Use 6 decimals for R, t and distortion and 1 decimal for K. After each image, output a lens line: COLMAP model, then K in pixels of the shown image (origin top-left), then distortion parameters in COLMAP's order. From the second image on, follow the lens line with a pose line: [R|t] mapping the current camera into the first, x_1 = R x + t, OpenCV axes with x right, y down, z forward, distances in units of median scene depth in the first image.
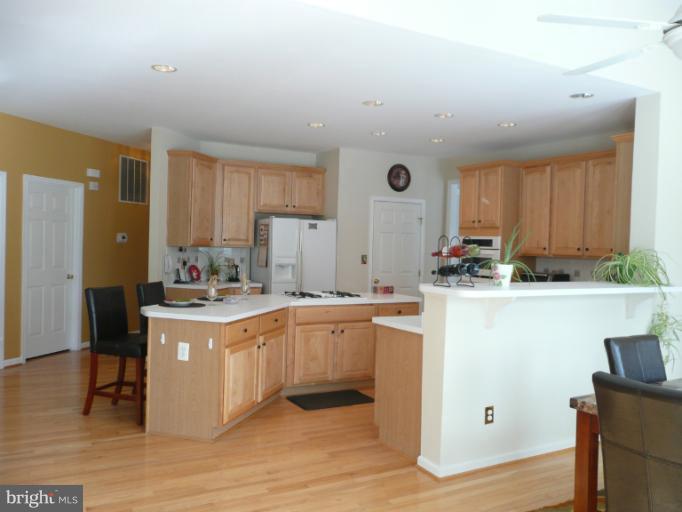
lens RADIAL K [[572.1, 0, 339.8], [0, 572.1, 256.4], [0, 0, 1]] dist [-0.032849, 0.021387]
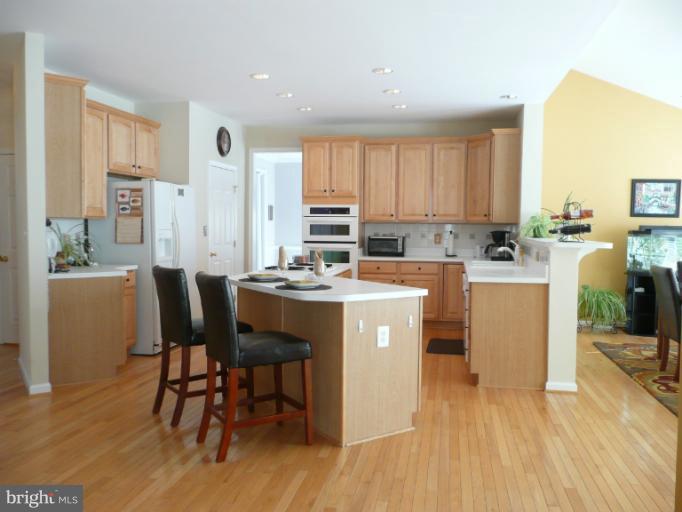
lens RADIAL K [[572.1, 0, 345.0], [0, 572.1, 252.9], [0, 0, 1]] dist [-0.032849, 0.021387]
pose [[0.633221, -0.059830, 0.771655, -0.599822], [0.028053, 0.998127, 0.054369, -0.003068], [-0.773463, -0.012780, 0.633713, 0.317505]]
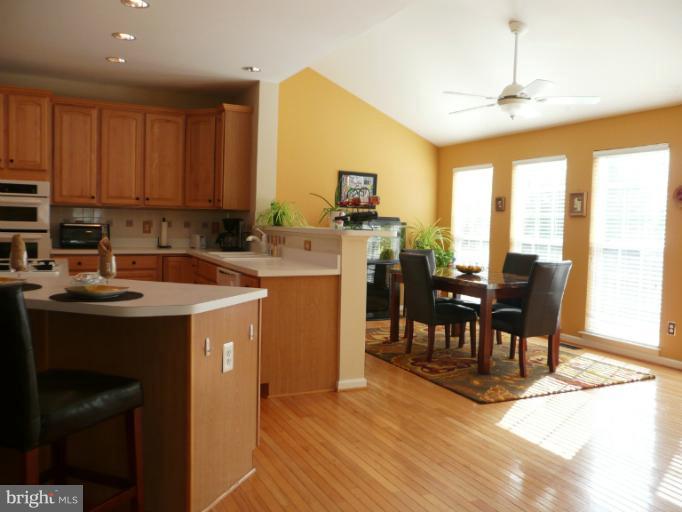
lens RADIAL K [[572.1, 0, 341.1], [0, 572.1, 252.7], [0, 0, 1]] dist [-0.032849, 0.021387]
pose [[0.046162, -0.079008, 0.995805, -0.548592], [-0.000359, 0.996866, 0.079109, 0.003066], [-0.998934, -0.004009, 0.045989, 0.531836]]
